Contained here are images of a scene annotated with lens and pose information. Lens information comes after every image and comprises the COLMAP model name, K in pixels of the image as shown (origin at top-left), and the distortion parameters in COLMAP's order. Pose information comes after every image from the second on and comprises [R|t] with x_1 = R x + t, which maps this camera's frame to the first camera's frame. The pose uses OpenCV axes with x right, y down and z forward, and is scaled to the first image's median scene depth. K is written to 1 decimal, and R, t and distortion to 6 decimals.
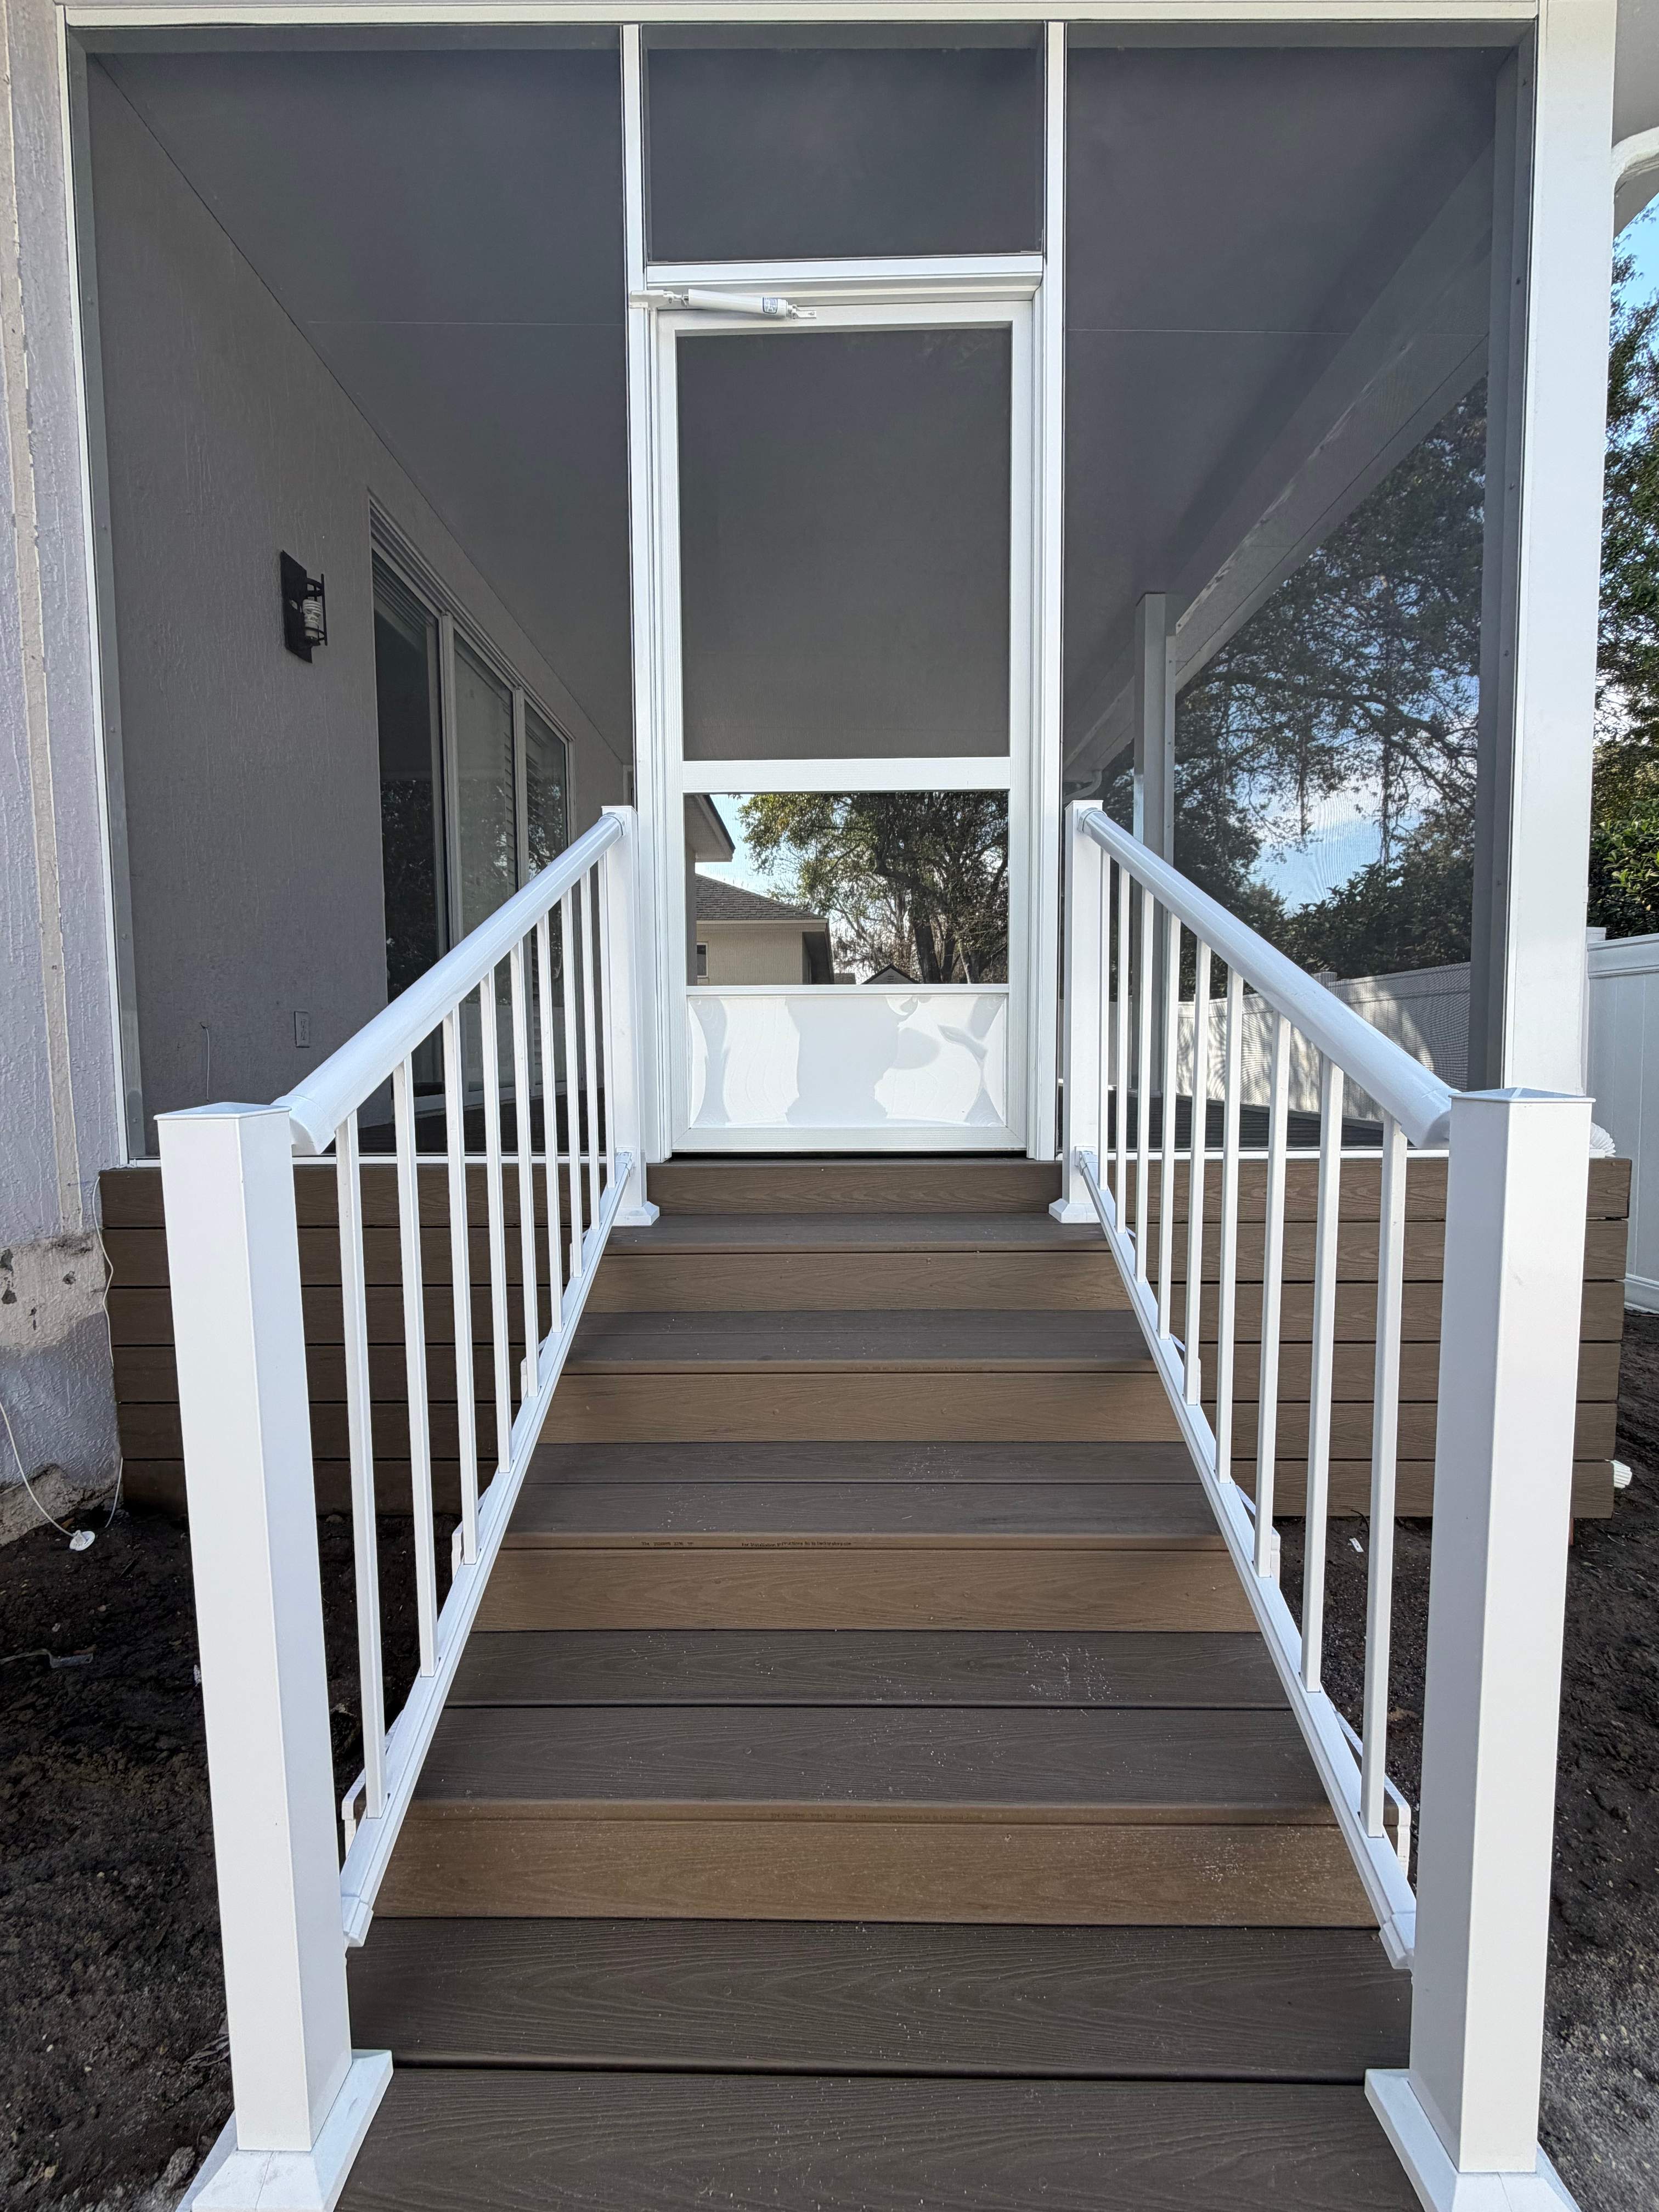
lens RADIAL K [[888.2, 0, 831.6], [0, 888.2, 1102.7], [0, 0, 1]] dist [0.000745, -0.000260]
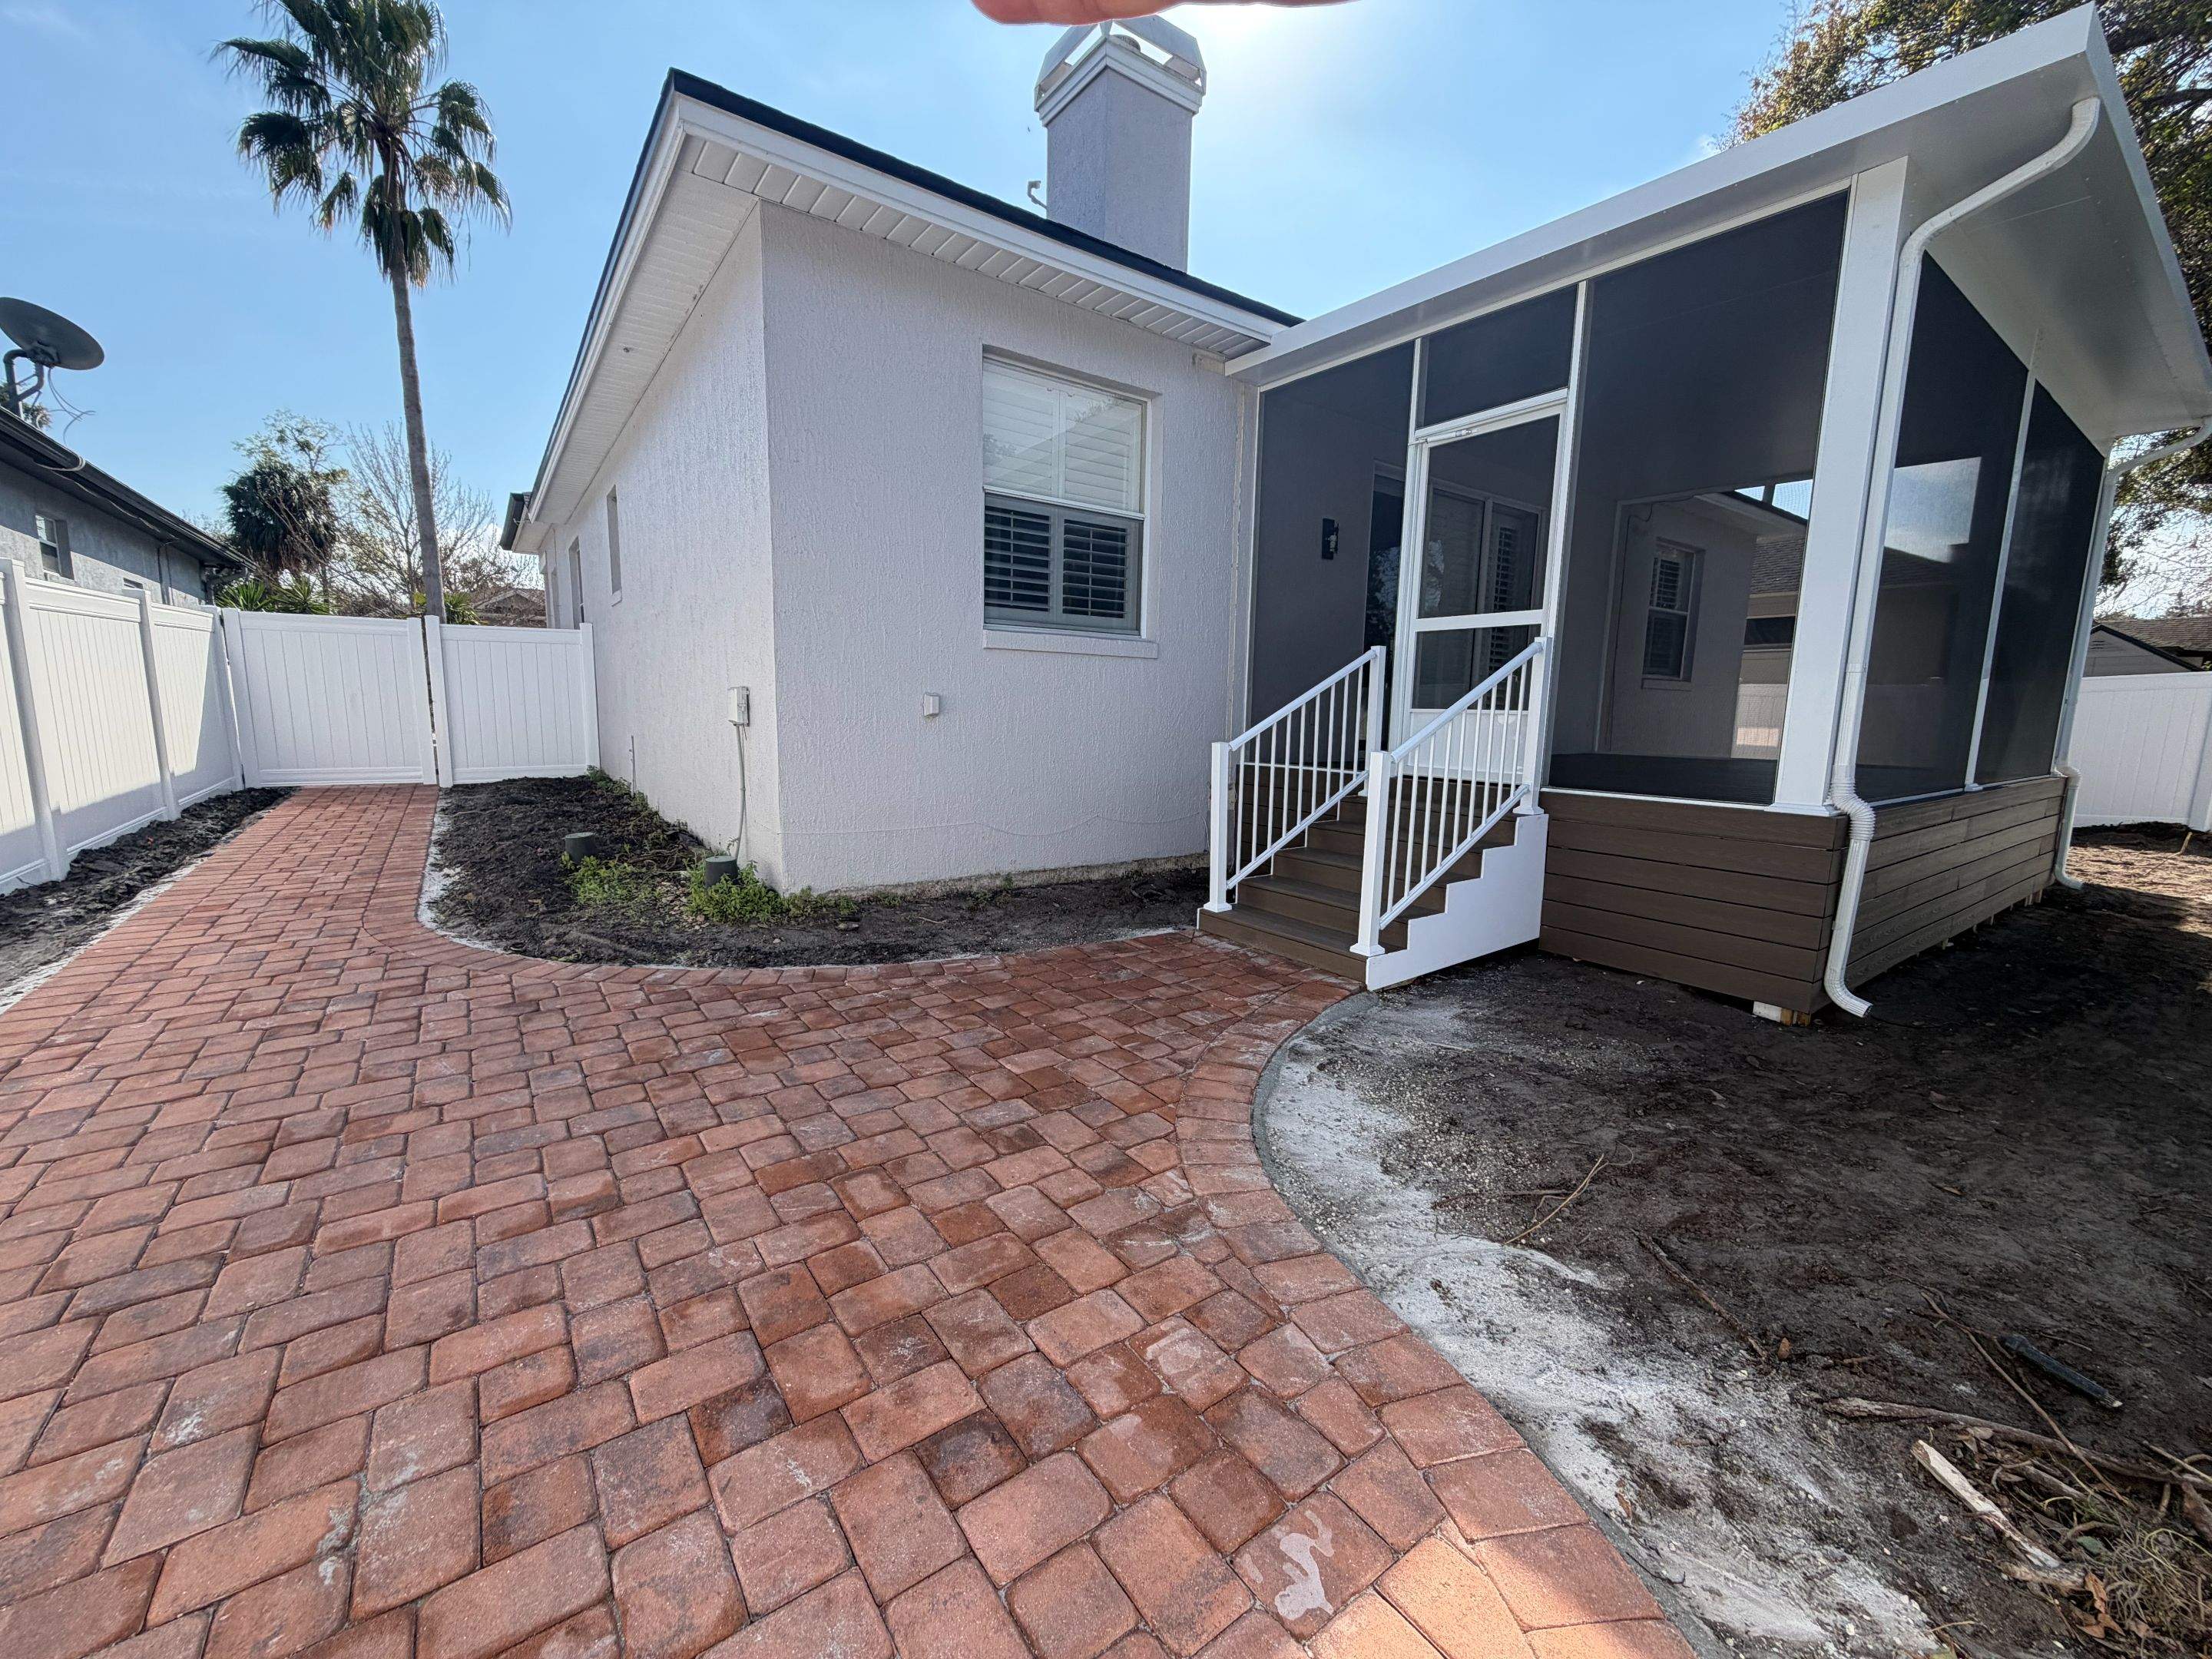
lens RADIAL K [[881.9, 0, 1100.8], [0, 881.9, 830.9], [0, 0, 1]] dist [0.000113, 0.000395]
pose [[0.587178, 0.131866, -0.798645, 1.410787], [-0.071558, 0.991235, 0.111054, -0.002243], [0.806289, -0.008059, 0.591467, -1.227632]]
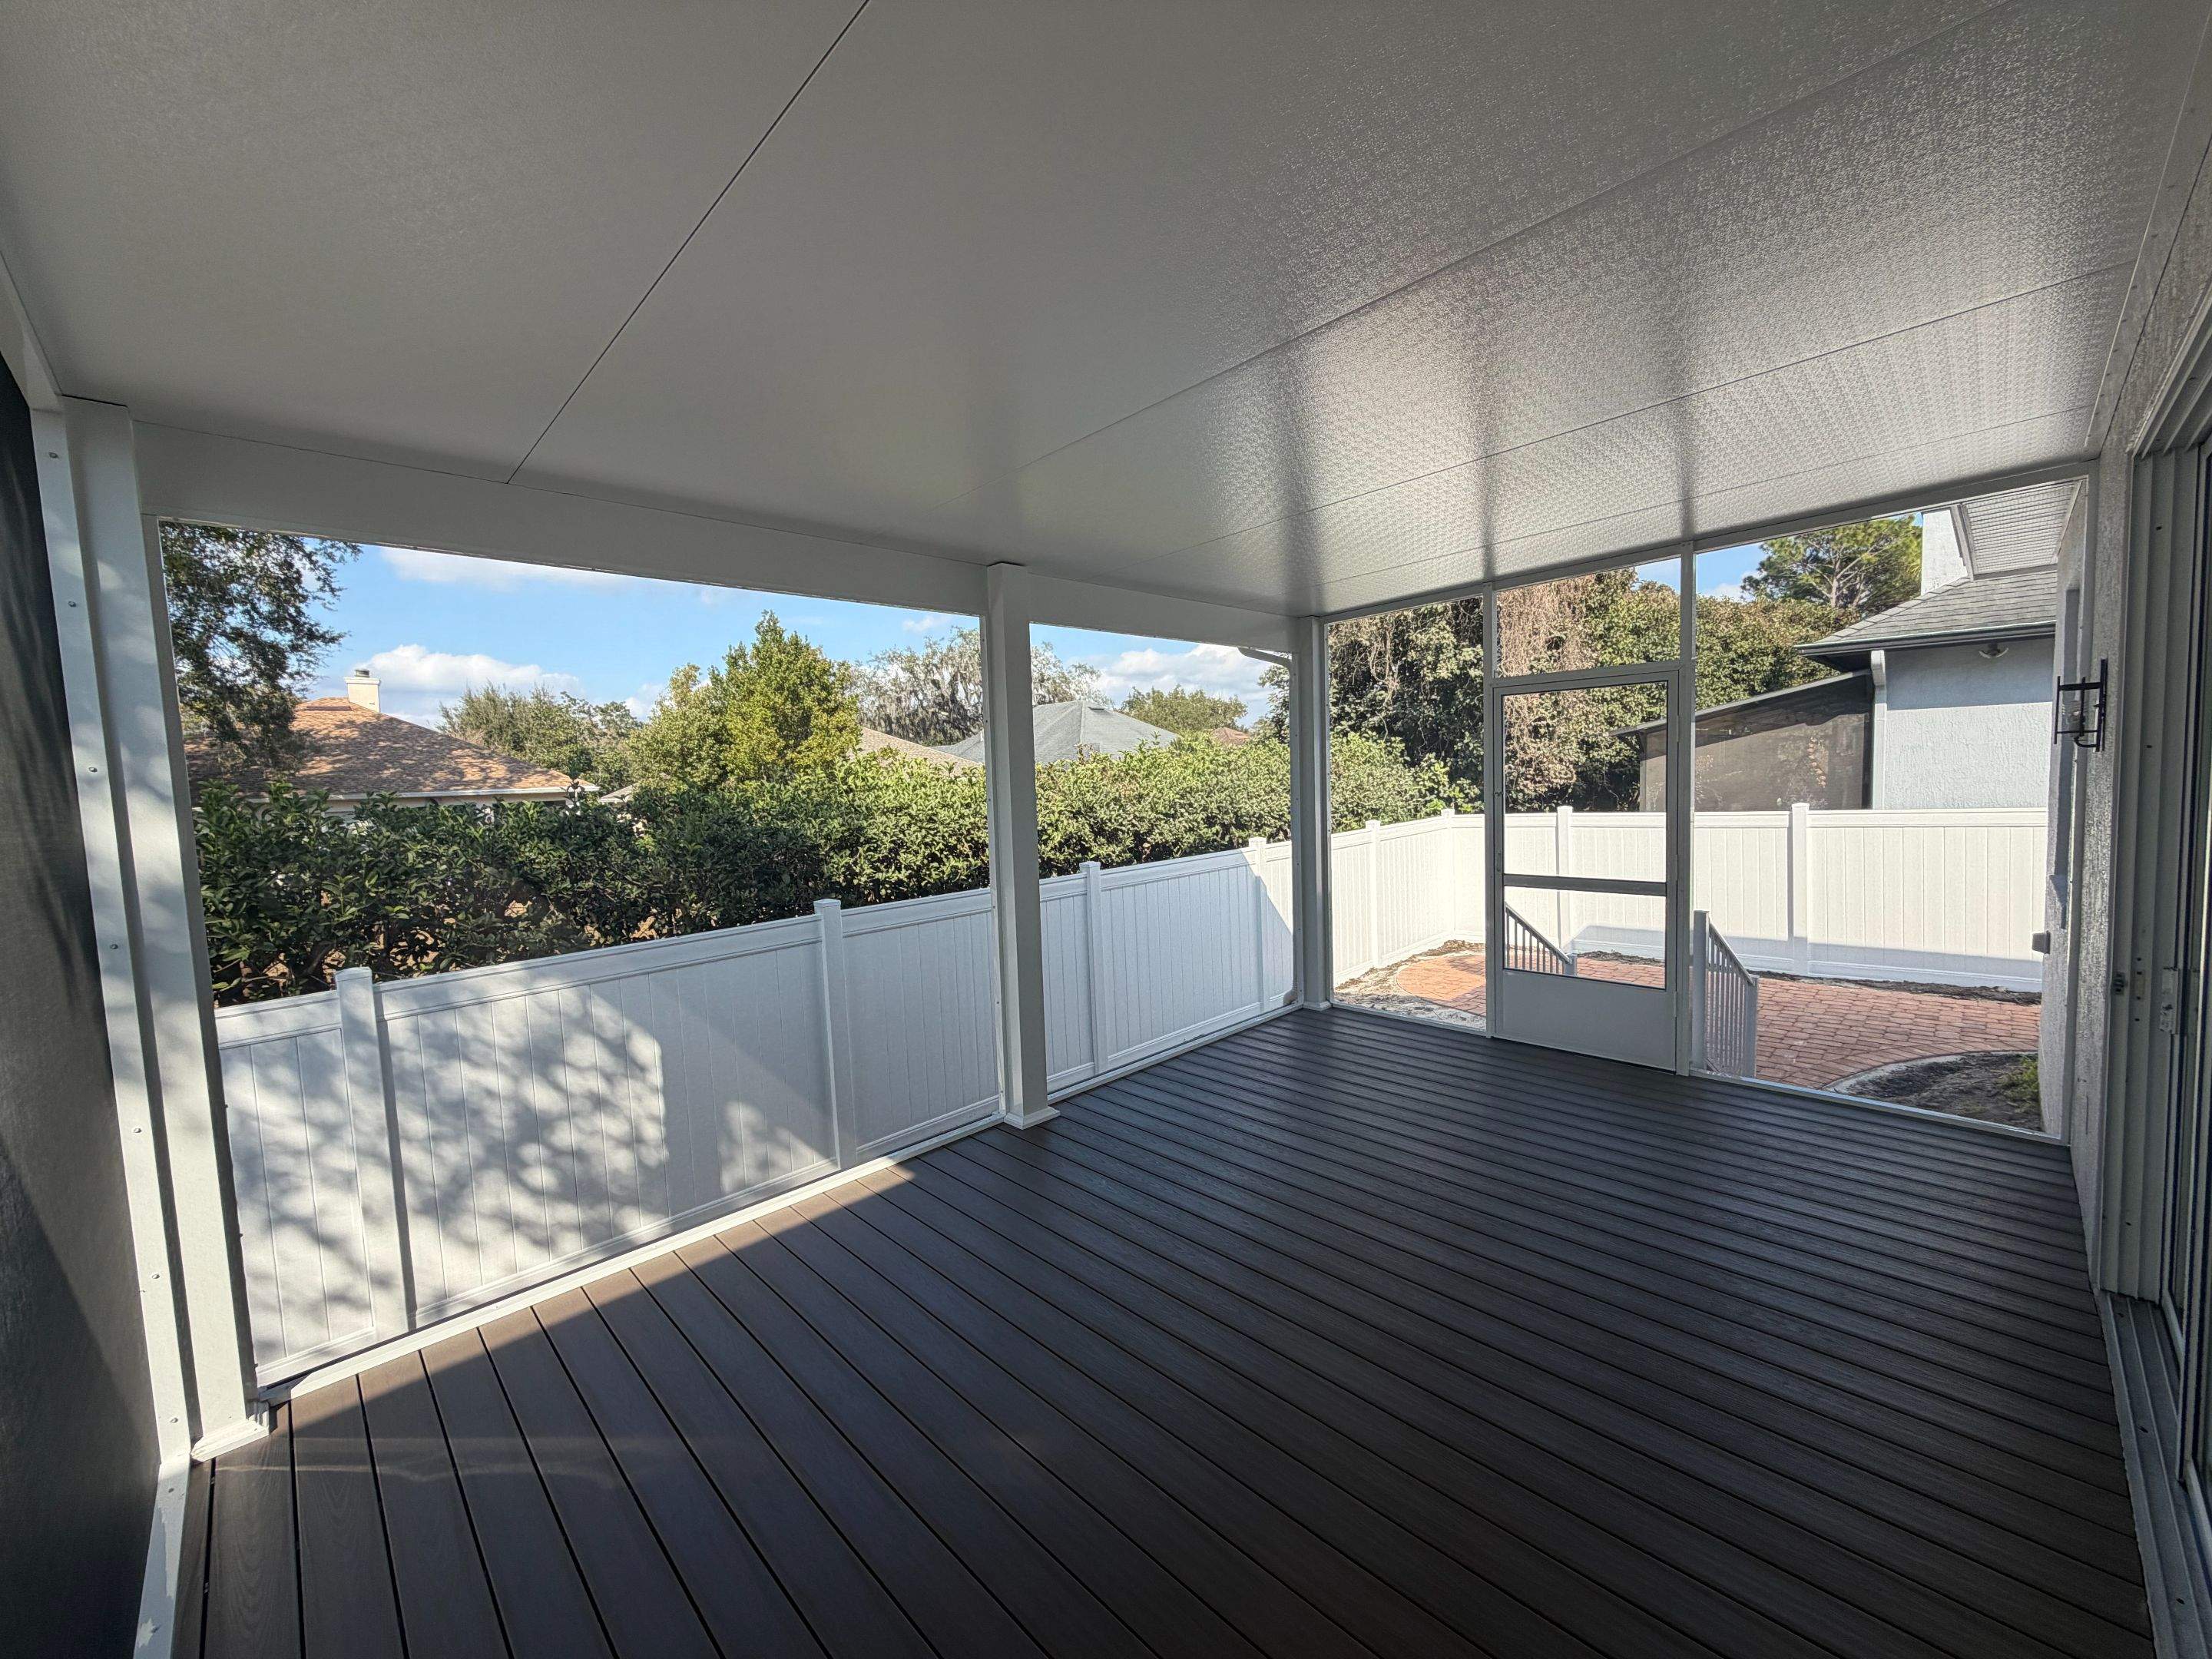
lens RADIAL K [[877.1, 0, 1102.4], [0, 877.1, 834.3], [0, 0, 1]] dist [0.000469, -0.000256]
pose [[-0.702586, -0.017097, 0.711394, -0.708984], [0.084926, 0.990552, 0.107681, -0.837152], [-0.706513, 0.136071, -0.694495, 3.382478]]
